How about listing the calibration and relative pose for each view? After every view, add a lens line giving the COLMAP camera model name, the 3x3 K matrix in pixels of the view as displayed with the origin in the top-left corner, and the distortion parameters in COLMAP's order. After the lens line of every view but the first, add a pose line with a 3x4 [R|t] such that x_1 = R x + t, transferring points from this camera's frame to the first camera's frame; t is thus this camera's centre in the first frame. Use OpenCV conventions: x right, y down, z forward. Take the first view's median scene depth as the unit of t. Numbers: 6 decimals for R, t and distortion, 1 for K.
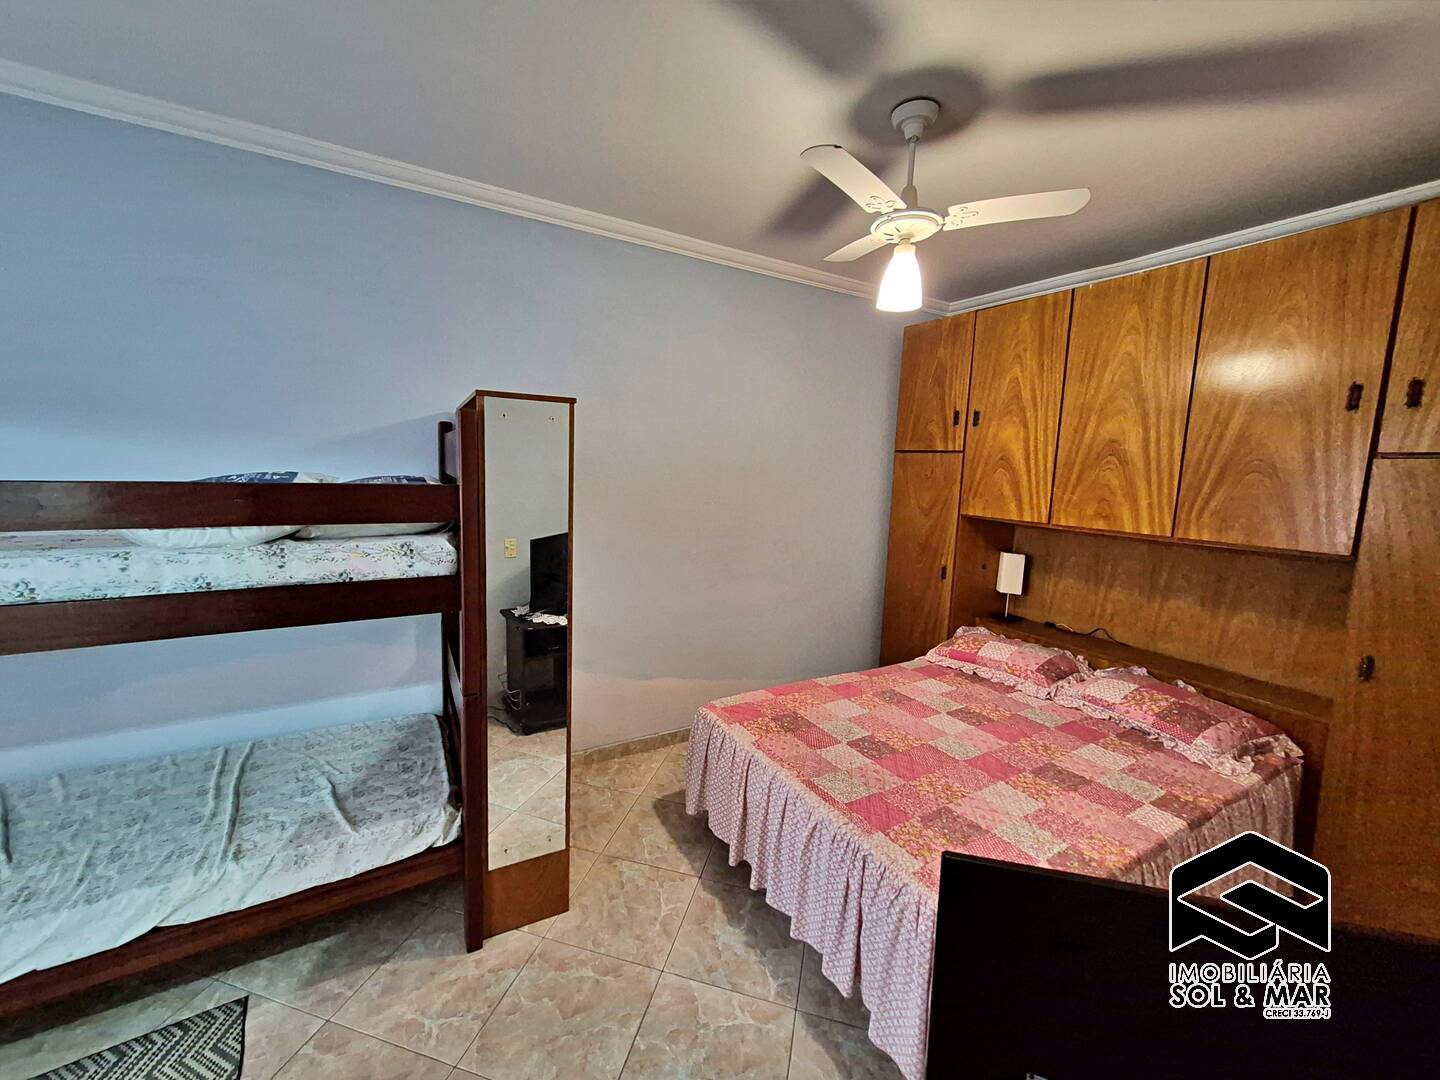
lens RADIAL K [[560.9, 0, 707.7], [0, 560.9, 529.8], [0, 0, 1]] dist [0.005704, -0.000375]
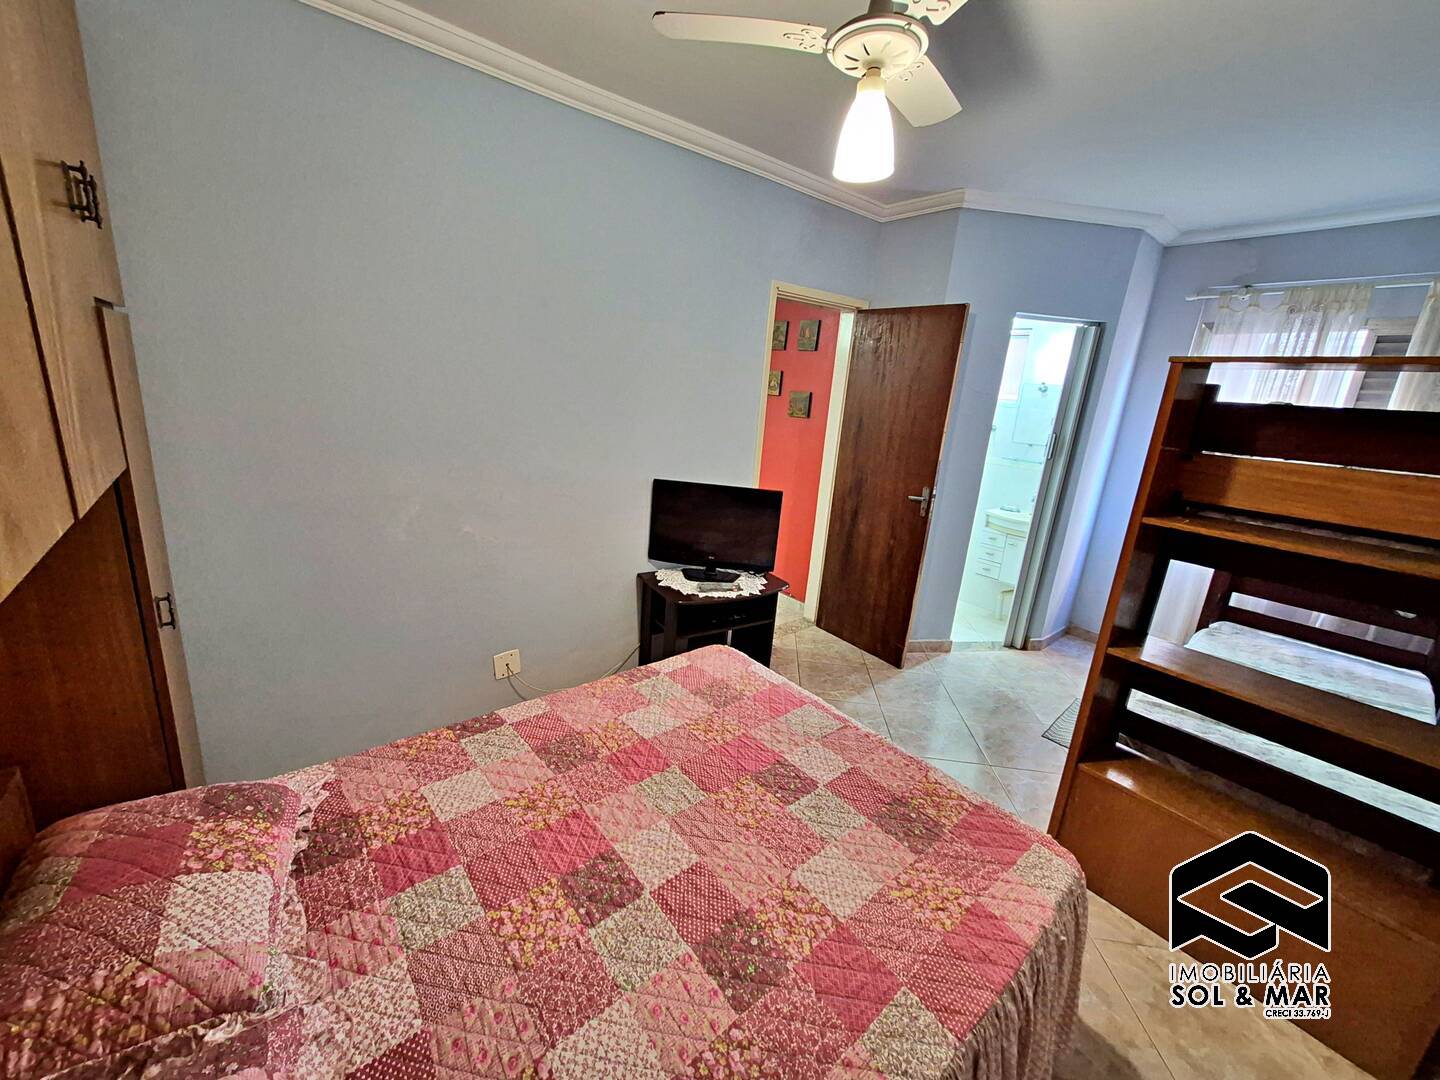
lens RADIAL K [[560.9, 0, 707.7], [0, 560.9, 529.8], [0, 0, 1]] dist [0.005704, -0.000375]
pose [[-0.980524, -0.055895, -0.188280, 0.640968], [-0.120624, 0.927926, 0.352709, -0.199935], [0.154995, 0.368550, -0.916595, 1.796540]]
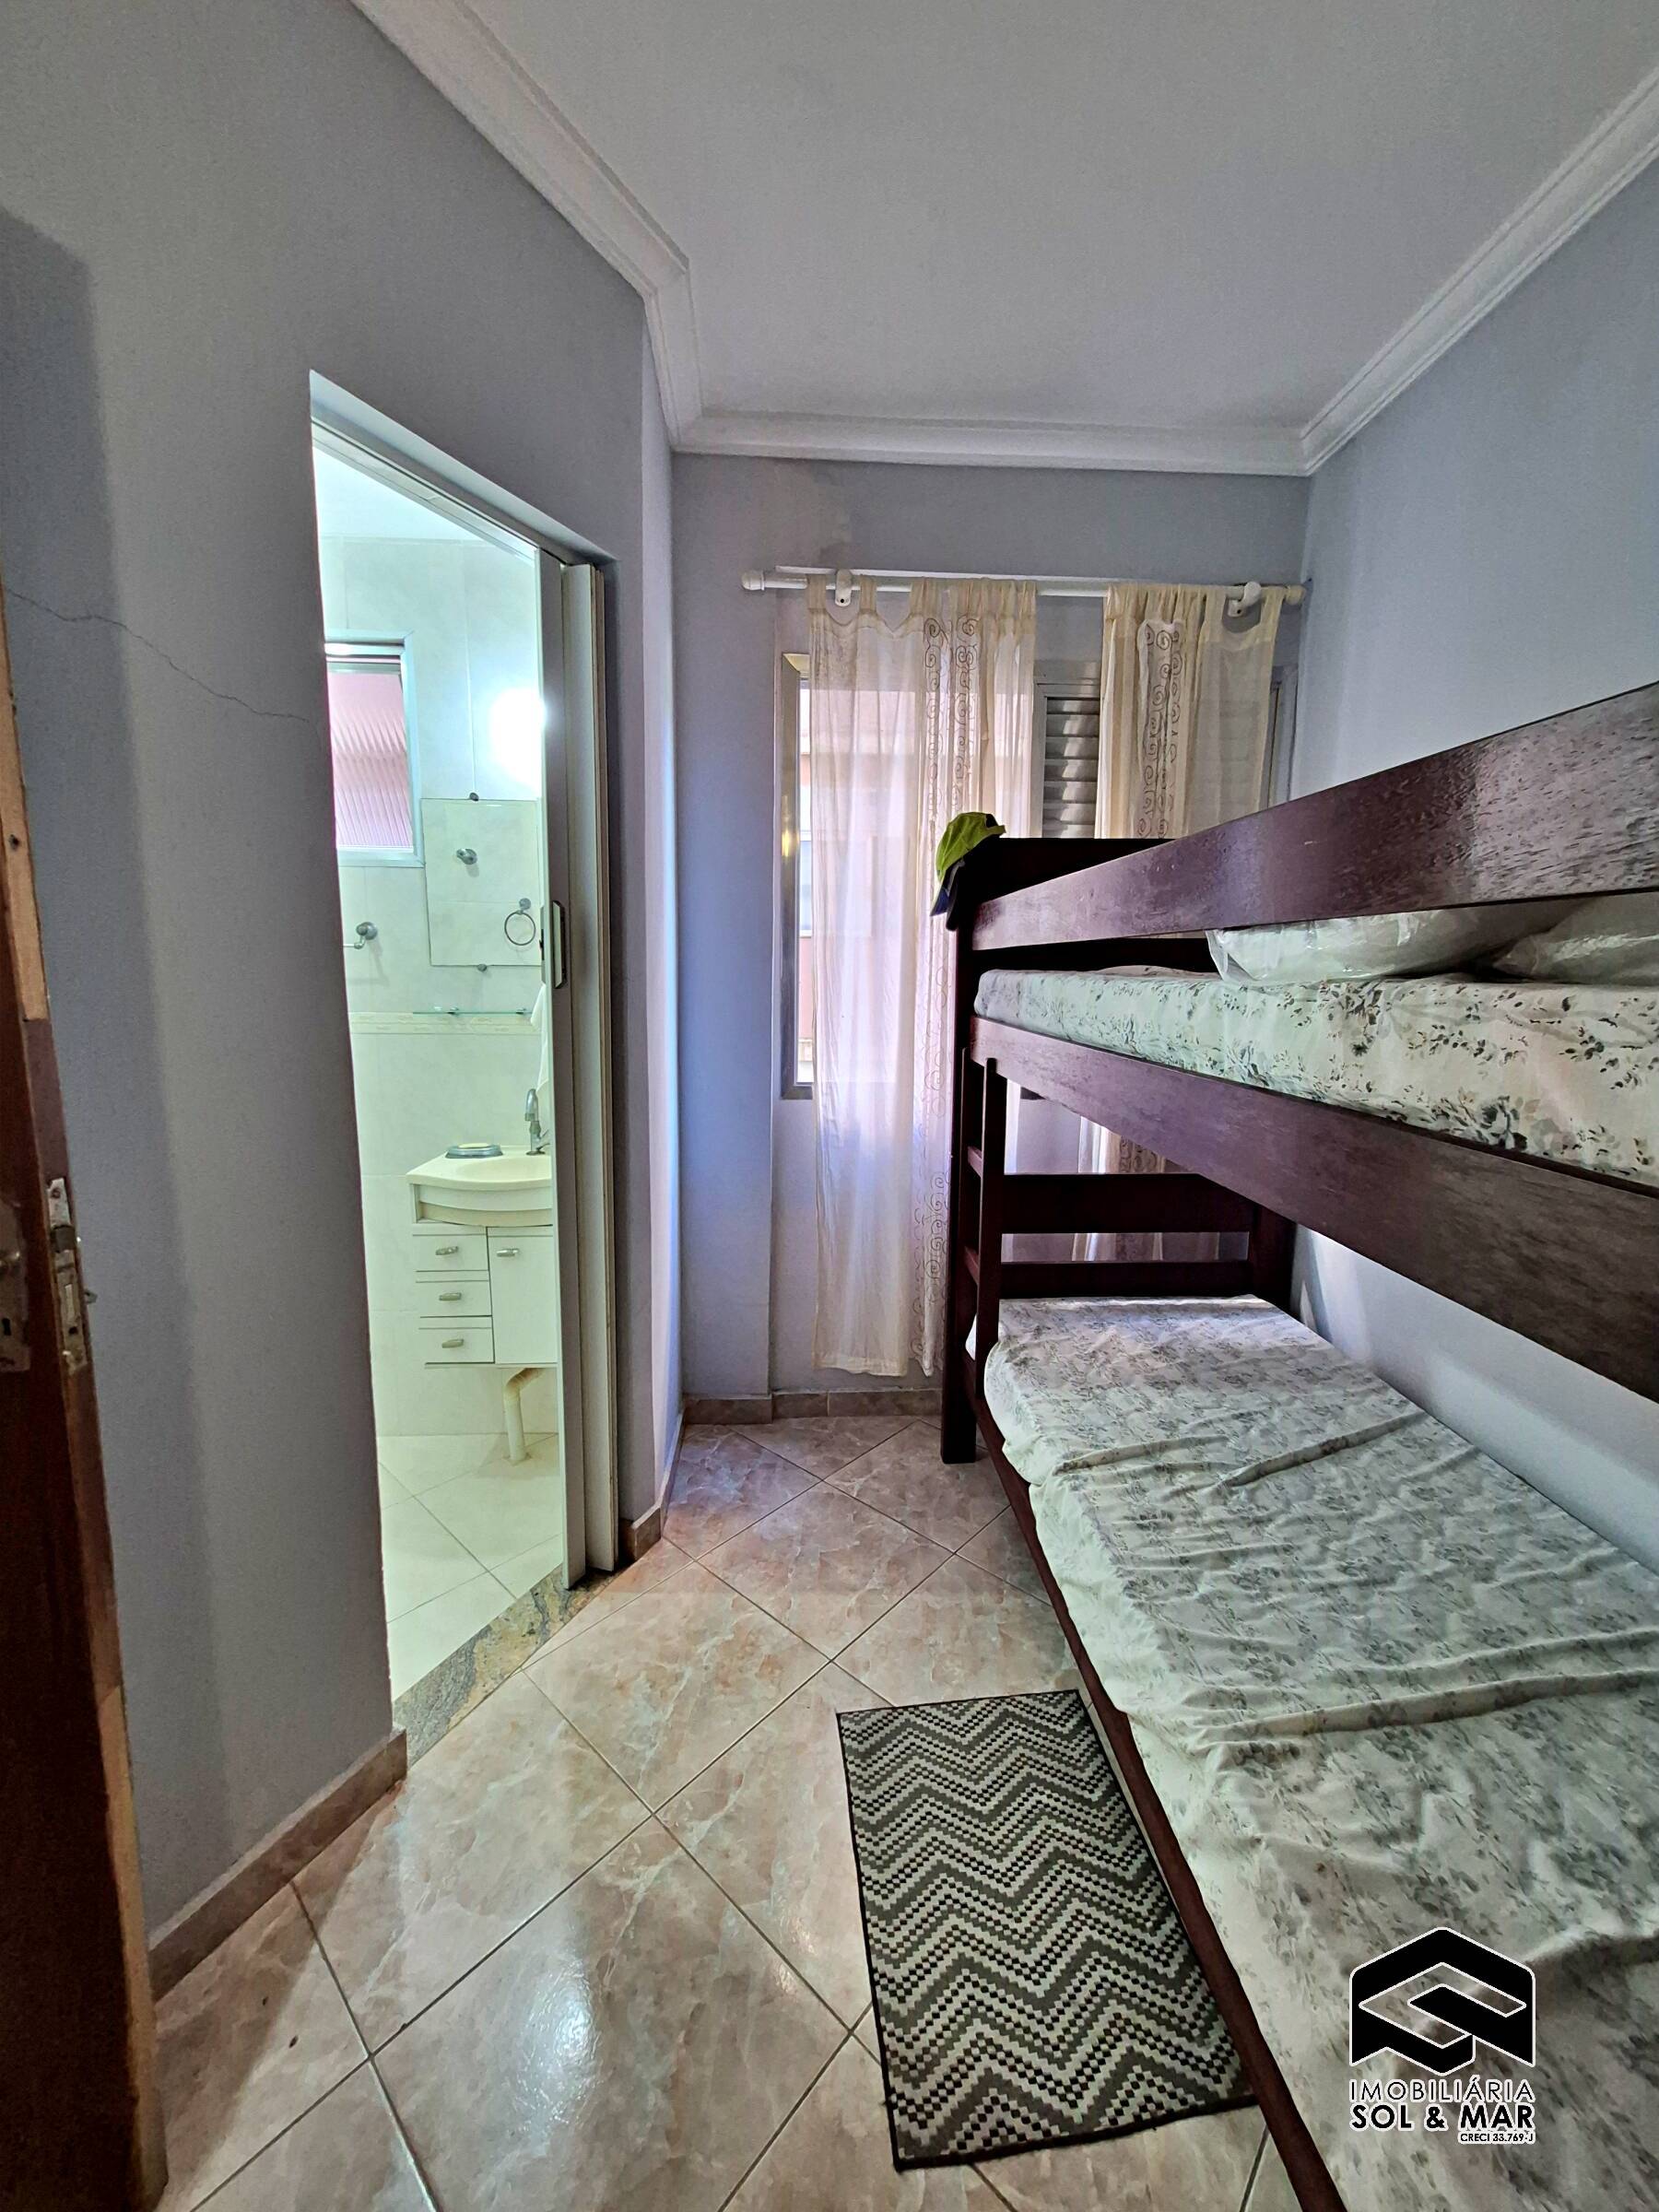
lens RADIAL K [[861.7, 0, 837.0], [0, 861.7, 1089.8], [0, 0, 1]] dist [0.005704, -0.000375]
pose [[-0.441306, 0.086385, -0.893189, -0.160770], [-0.133984, 0.977855, 0.160773, 0.040366], [0.887298, 0.190623, -0.419959, 0.779080]]
